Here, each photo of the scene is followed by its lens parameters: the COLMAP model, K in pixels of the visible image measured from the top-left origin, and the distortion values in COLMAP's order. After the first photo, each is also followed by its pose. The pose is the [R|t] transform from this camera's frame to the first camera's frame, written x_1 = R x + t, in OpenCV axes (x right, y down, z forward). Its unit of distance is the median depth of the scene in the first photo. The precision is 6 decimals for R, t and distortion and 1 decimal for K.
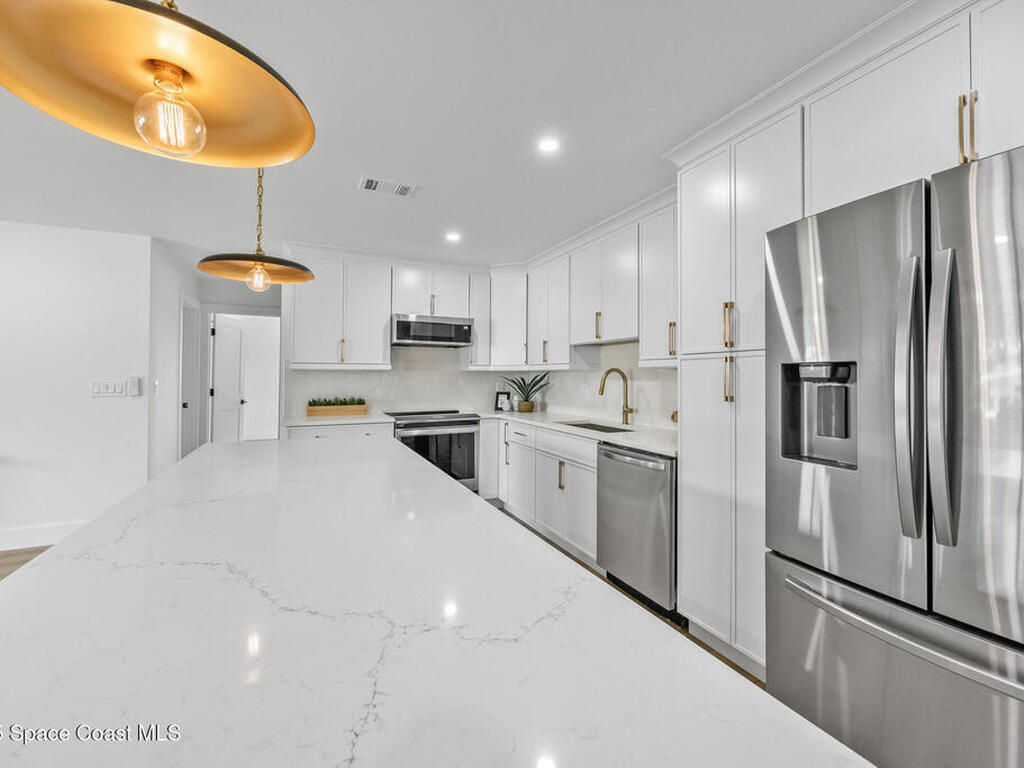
lens RADIAL K [[445.7, 0, 508.2], [0, 445.7, 375.2], [0, 0, 1]] dist [-0.001427, -0.000001]
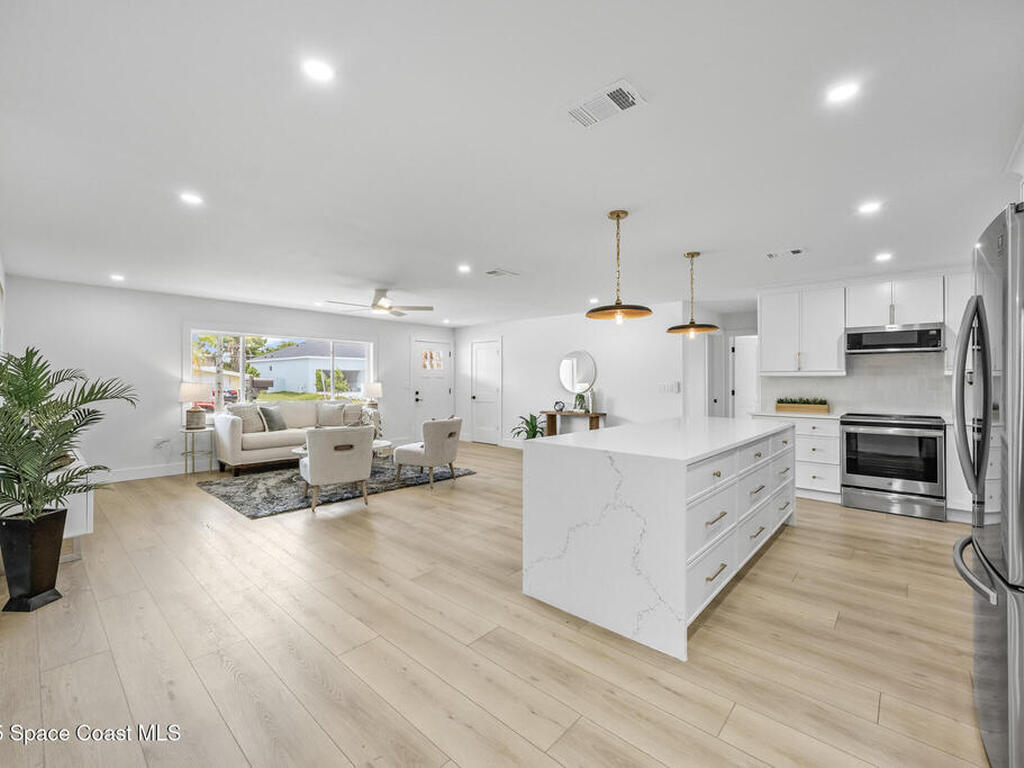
lens RADIAL K [[440.2, 0, 509.1], [0, 440.2, 375.5], [0, 0, 1]] dist [-0.002247, -0.000244]
pose [[0.388491, -0.011912, -0.921375, 0.463307], [0.001741, 0.999924, -0.012194, -0.000096], [0.921451, 0.003133, 0.388483, -0.267917]]
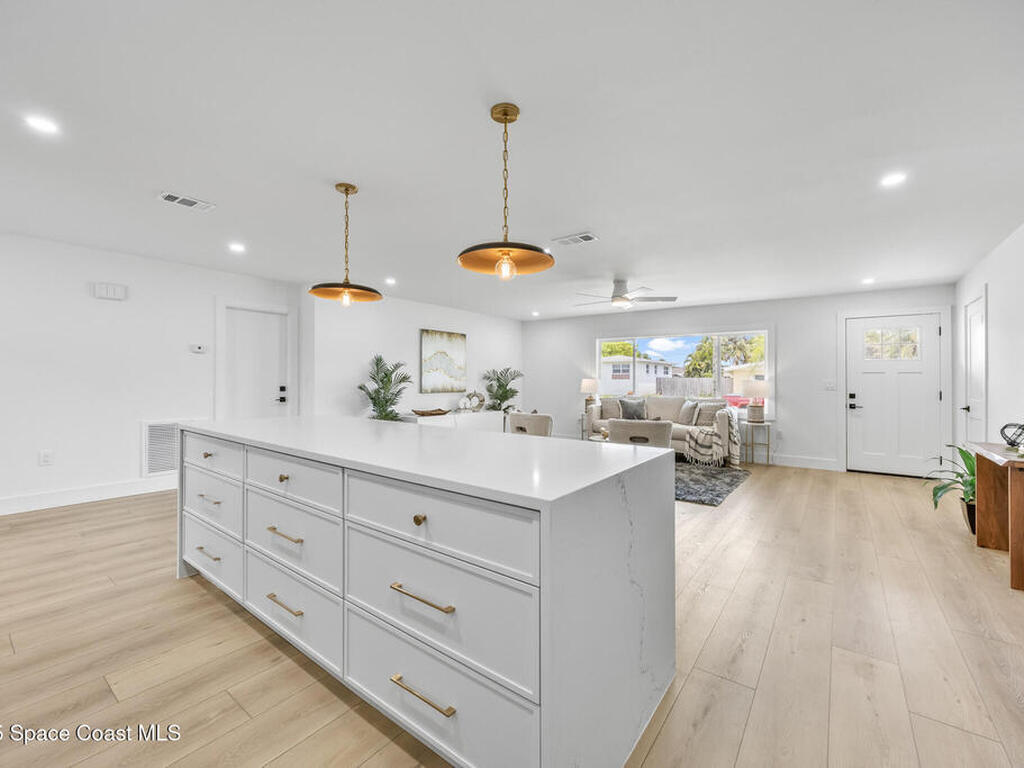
lens RADIAL K [[440.2, 0, 509.1], [0, 440.2, 375.5], [0, 0, 1]] dist [-0.002247, -0.000244]
pose [[-0.884560, -0.014777, -0.466192, -0.041127], [-0.008962, 0.999852, -0.014687, 0.022659], [0.466340, -0.008813, -0.884562, 0.899902]]
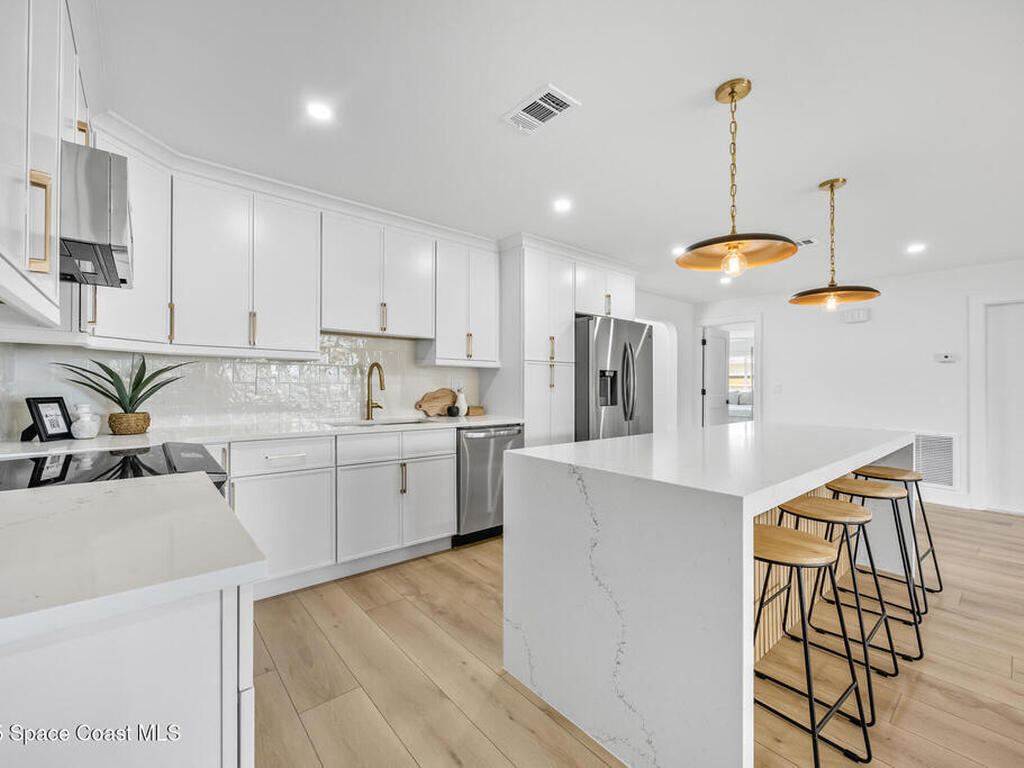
lens RADIAL K [[437.3, 0, 507.9], [0, 437.3, 379.9], [0, 0, 1]] dist [-0.000866, 0.000014]
pose [[-0.262801, 0.002231, 0.964847, -0.620288], [-0.014805, 0.999870, -0.006345, 0.019725], [-0.964736, -0.015952, -0.262734, 0.802765]]
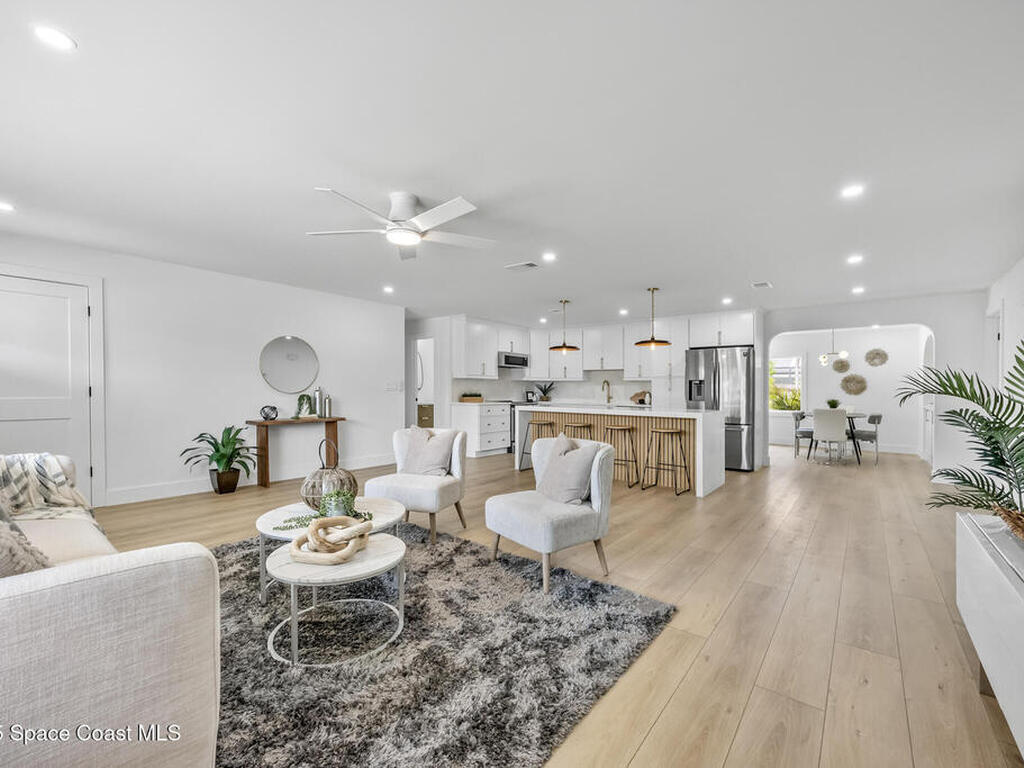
lens RADIAL K [[449.9, 0, 515.5], [0, 449.9, 382.7], [0, 0, 1]] dist [-0.000925, 0.000000]
pose [[0.890716, 0.015234, 0.454306, -1.122388], [-0.011171, 0.999870, -0.011625, 0.026662], [-0.454424, 0.005279, 0.890770, -0.839290]]
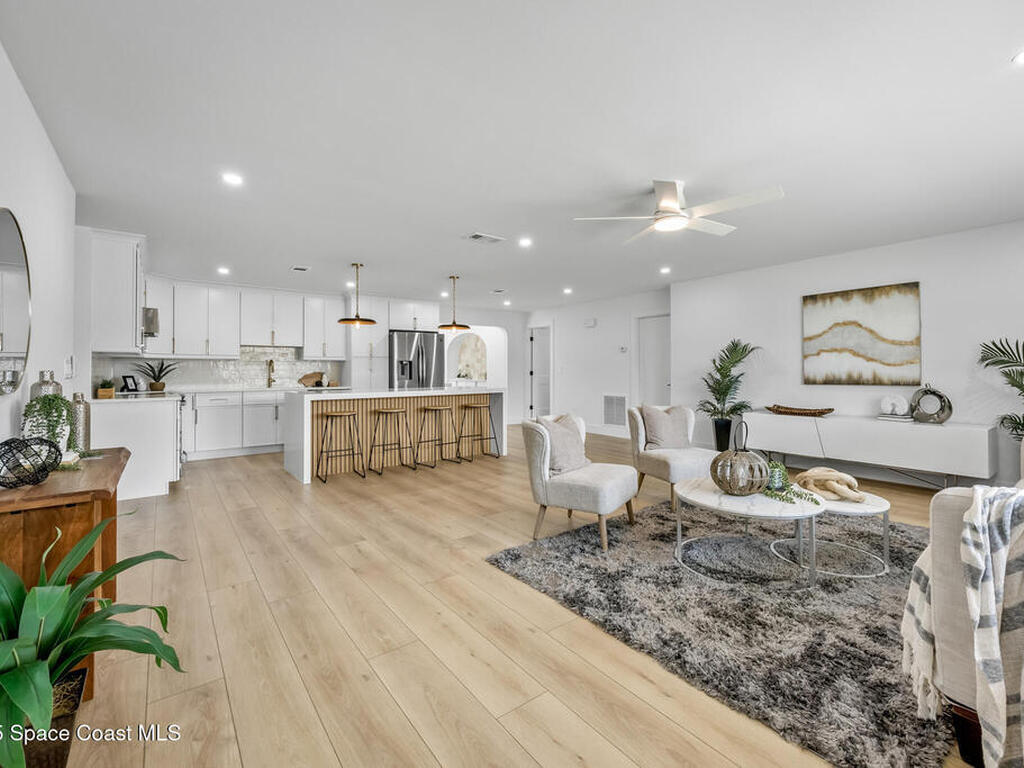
lens RADIAL K [[453.5, 0, 509.2], [0, 453.5, 365.3], [0, 0, 1]] dist [-0.000938, 0.000147]
pose [[-0.210681, 0.010351, 0.977500, -1.626525], [0.001558, 0.999946, -0.010253, 0.027763], [-0.977554, -0.000637, -0.210686, 0.319175]]
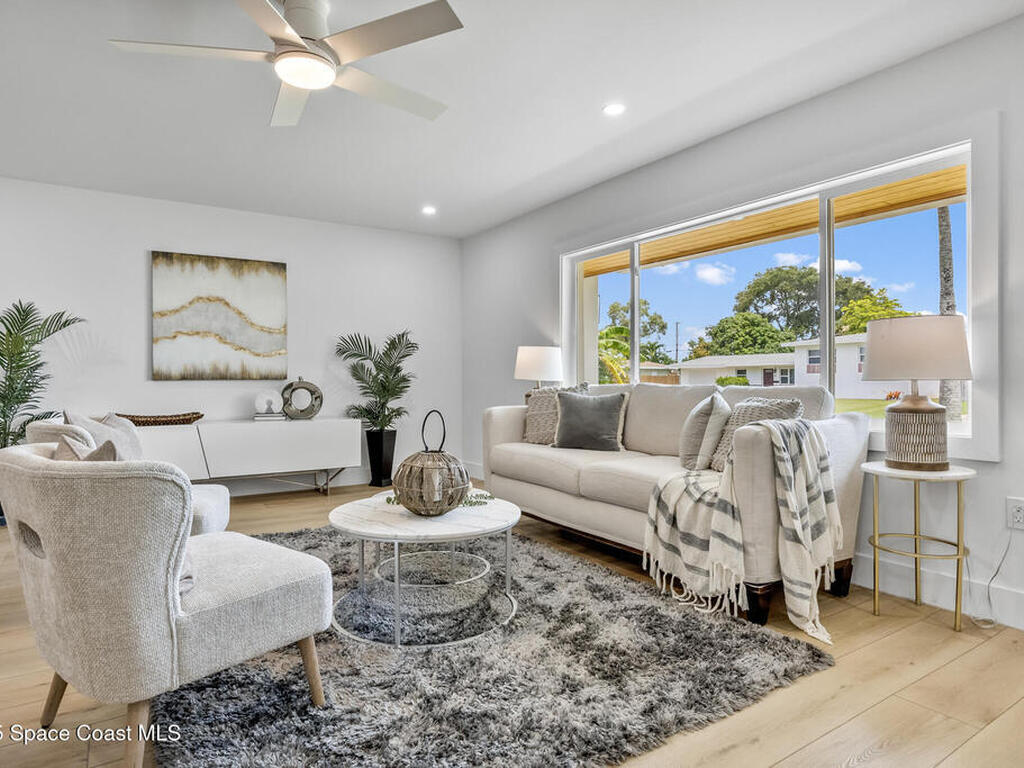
lens RADIAL K [[602.5, 0, 500.3], [0, 602.5, 383.0], [0, 0, 1]] dist [-0.002807, -0.000866]
pose [[-0.991026, -0.000790, -0.133667, -1.051061], [-0.000833, 1.000000, 0.000268, 0.073736], [0.133667, 0.000377, -0.991026, 0.471746]]
